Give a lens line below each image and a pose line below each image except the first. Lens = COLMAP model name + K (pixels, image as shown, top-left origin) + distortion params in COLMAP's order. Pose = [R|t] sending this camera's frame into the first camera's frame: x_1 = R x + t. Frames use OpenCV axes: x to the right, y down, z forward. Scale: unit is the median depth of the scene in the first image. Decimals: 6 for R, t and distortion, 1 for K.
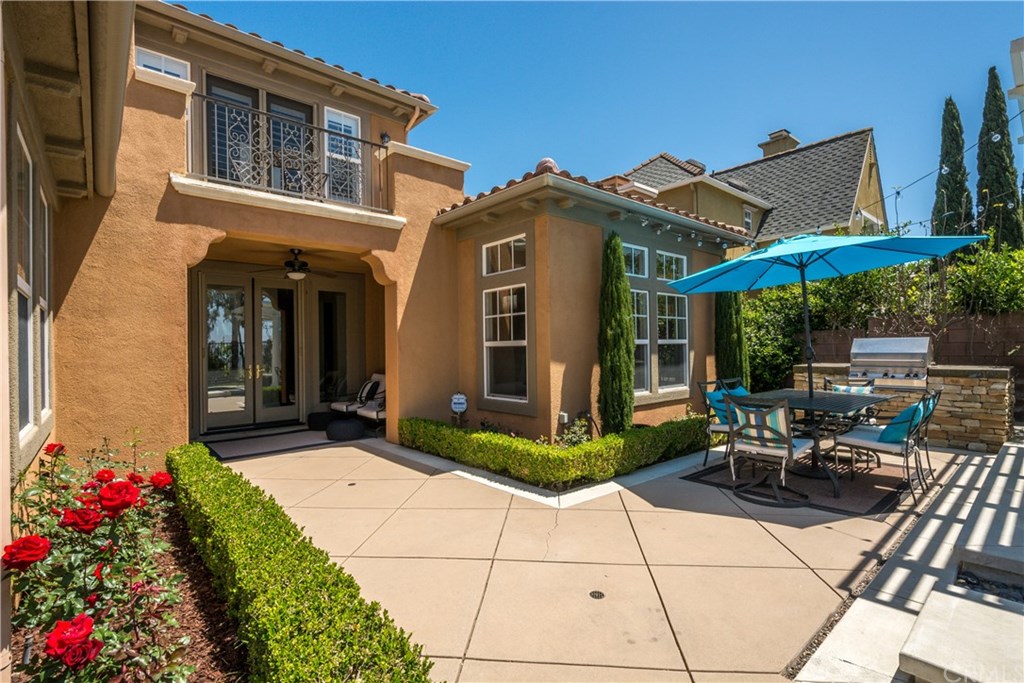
lens RADIAL K [[467.4, 0, 512.0], [0, 467.4, 341.5], [0, 0, 1]] dist [0.018823, -0.000028]
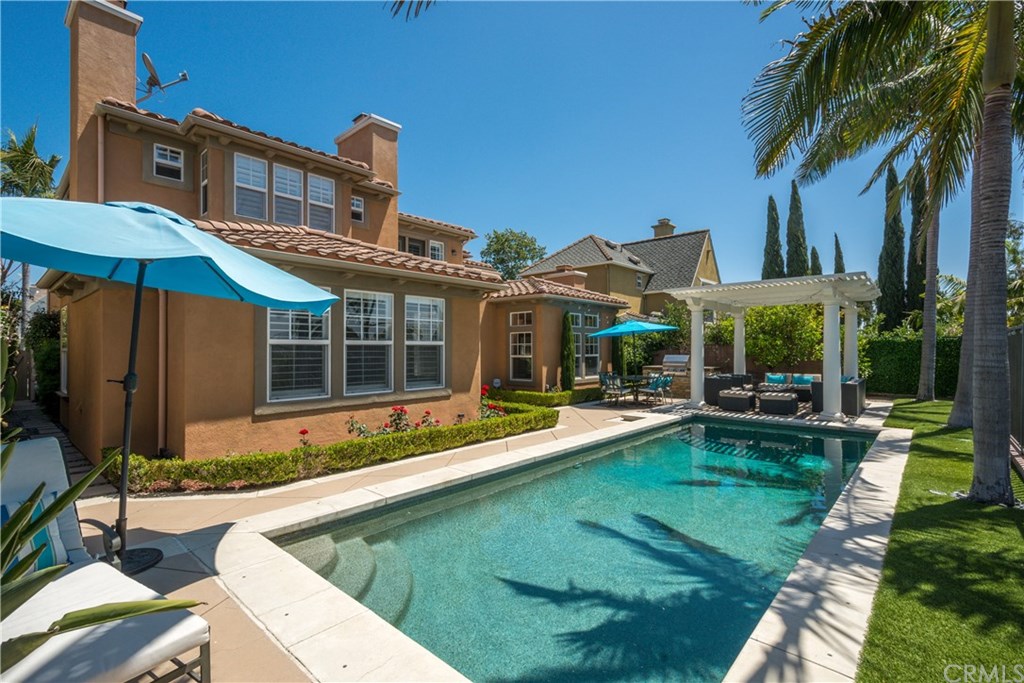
lens RADIAL K [[449.7, 0, 512.0], [0, 449.7, 341.5], [0, 0, 1]] dist [0.011395, -0.000329]
pose [[0.992148, 0.013024, 0.124391, -0.310569], [-0.012051, 0.999891, -0.008576, -0.045057], [-0.124489, 0.007009, 0.992196, -1.116570]]
